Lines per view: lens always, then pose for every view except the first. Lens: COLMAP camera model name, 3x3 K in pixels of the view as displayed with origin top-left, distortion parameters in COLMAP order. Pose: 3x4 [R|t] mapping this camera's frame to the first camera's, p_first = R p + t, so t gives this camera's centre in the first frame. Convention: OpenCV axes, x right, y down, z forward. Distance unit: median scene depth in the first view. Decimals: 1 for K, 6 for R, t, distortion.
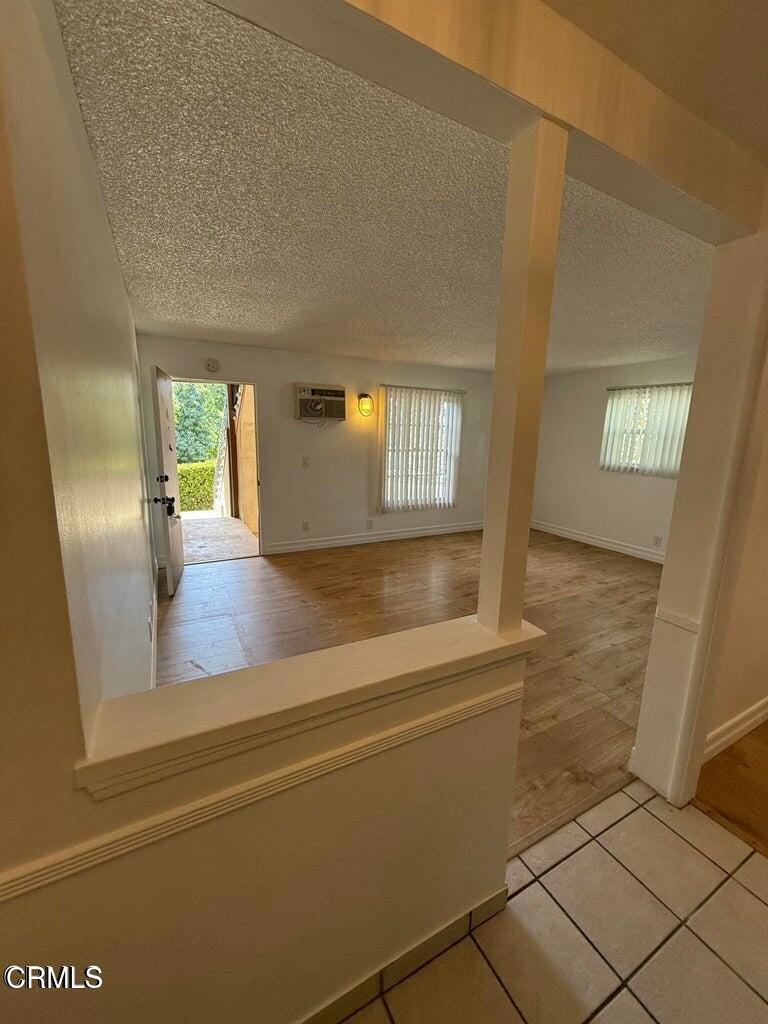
lens RADIAL K [[408.2, 0, 384.0], [0, 408.2, 512.0], [0, 0, 1]] dist [0.001448, -0.000228]
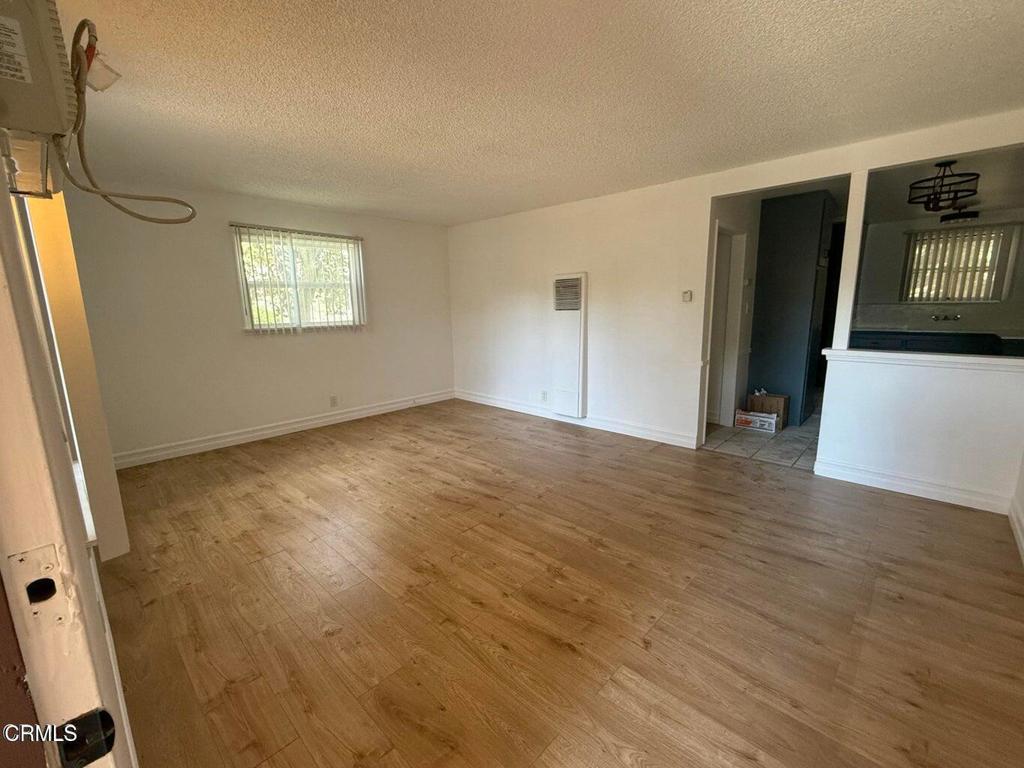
lens RADIAL K [[440.3, 0, 512.0], [0, 440.3, 384.0], [0, 0, 1]] dist [-0.000167, -0.000187]
pose [[-0.317042, -0.190264, 0.929131, -0.455325], [0.194185, 0.945893, 0.259957, -0.171559], [-0.928319, 0.262841, -0.262942, 0.995437]]
